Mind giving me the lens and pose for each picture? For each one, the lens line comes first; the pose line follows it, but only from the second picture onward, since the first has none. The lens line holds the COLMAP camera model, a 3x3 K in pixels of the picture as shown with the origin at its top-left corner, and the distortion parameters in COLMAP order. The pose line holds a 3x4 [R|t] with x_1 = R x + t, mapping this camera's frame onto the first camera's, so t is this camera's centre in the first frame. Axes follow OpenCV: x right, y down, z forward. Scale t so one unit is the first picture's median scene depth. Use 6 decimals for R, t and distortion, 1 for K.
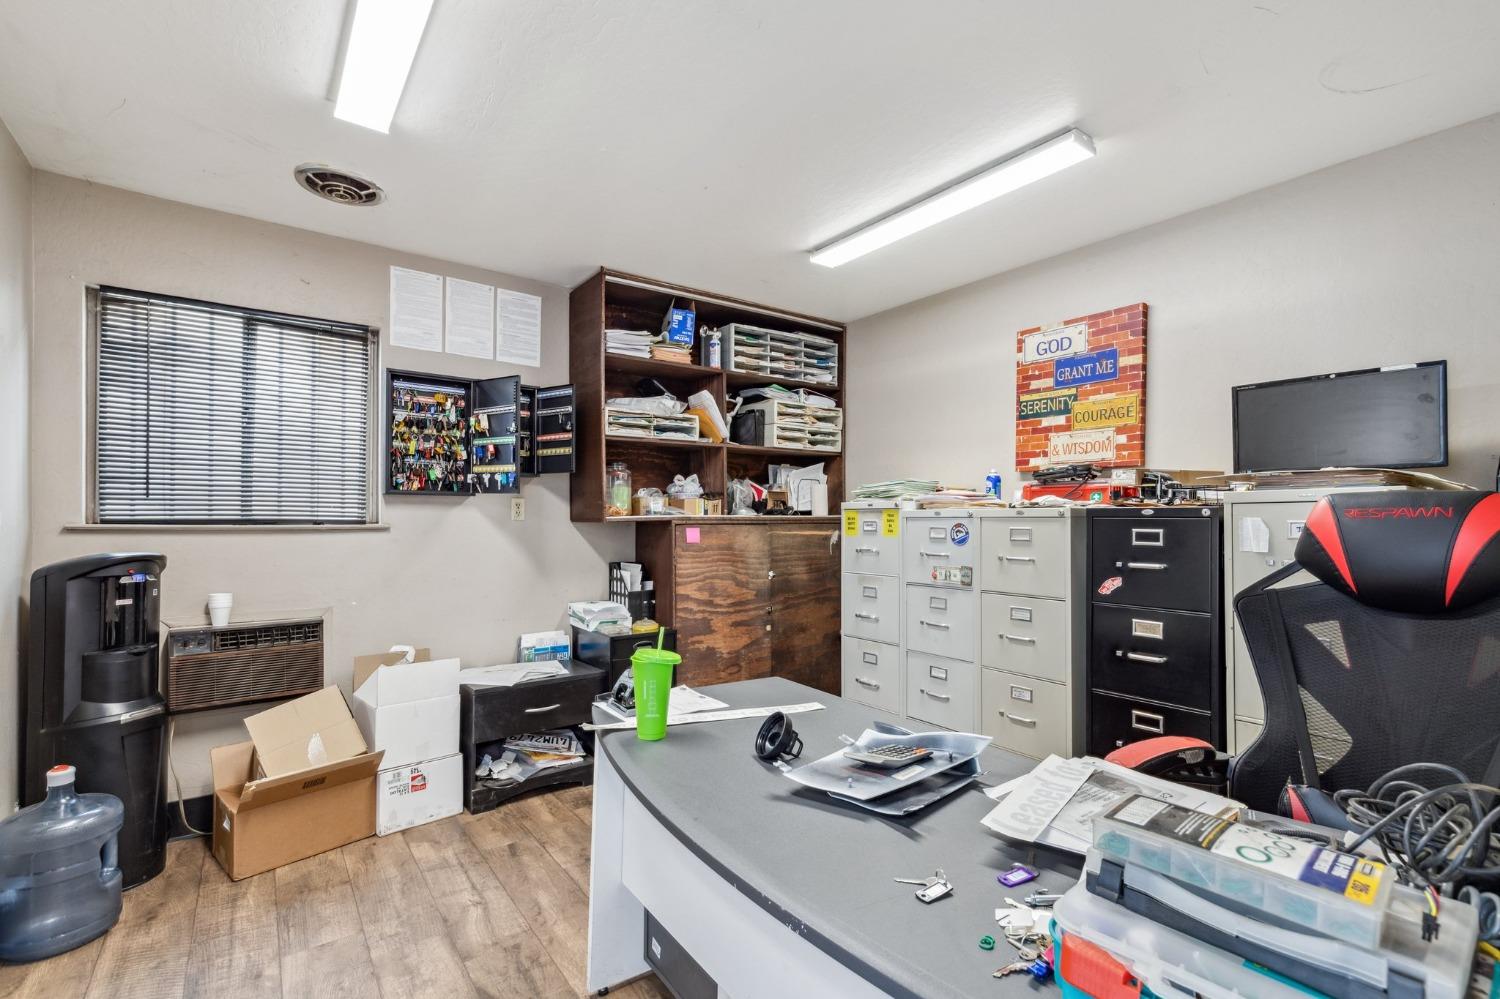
lens RADIAL K [[682.4, 0, 751.2], [0, 682.4, 506.9], [0, 0, 1]] dist [0.003828, 0.000026]
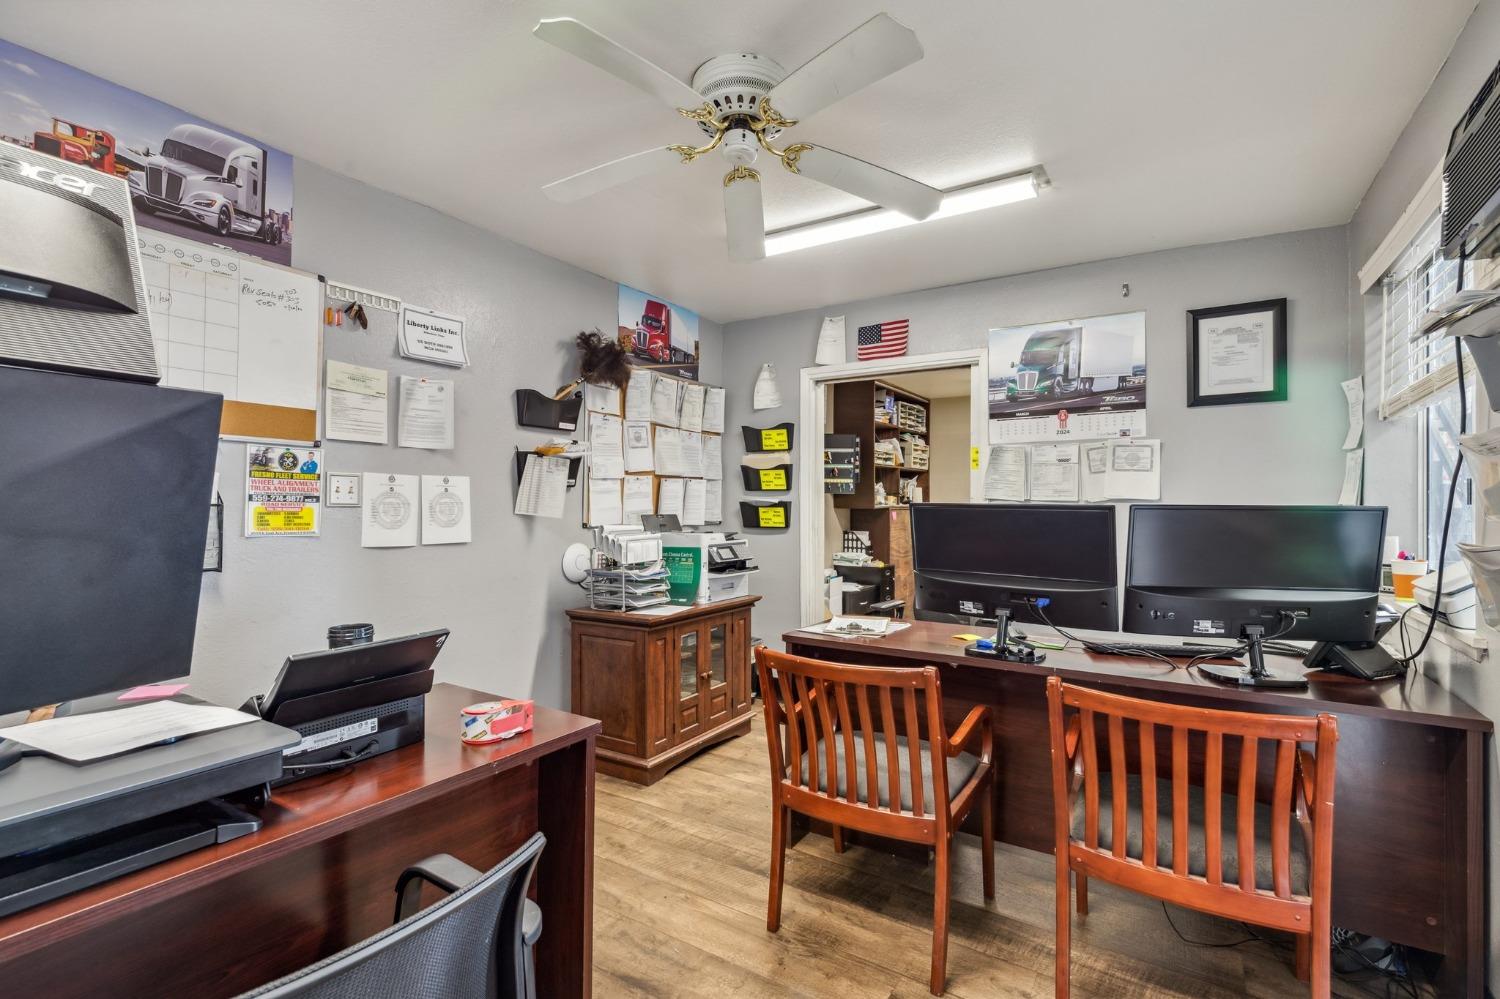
lens RADIAL K [[682.4, 0, 751.6], [0, 682.4, 503.2], [0, 0, 1]] dist [0.003828, 0.000026]
pose [[0.935345, -0.001754, 0.353732, -0.998271], [-0.002732, 0.999922, 0.012181, -0.012772], [-0.353726, -0.012360, 0.935267, -0.559263]]
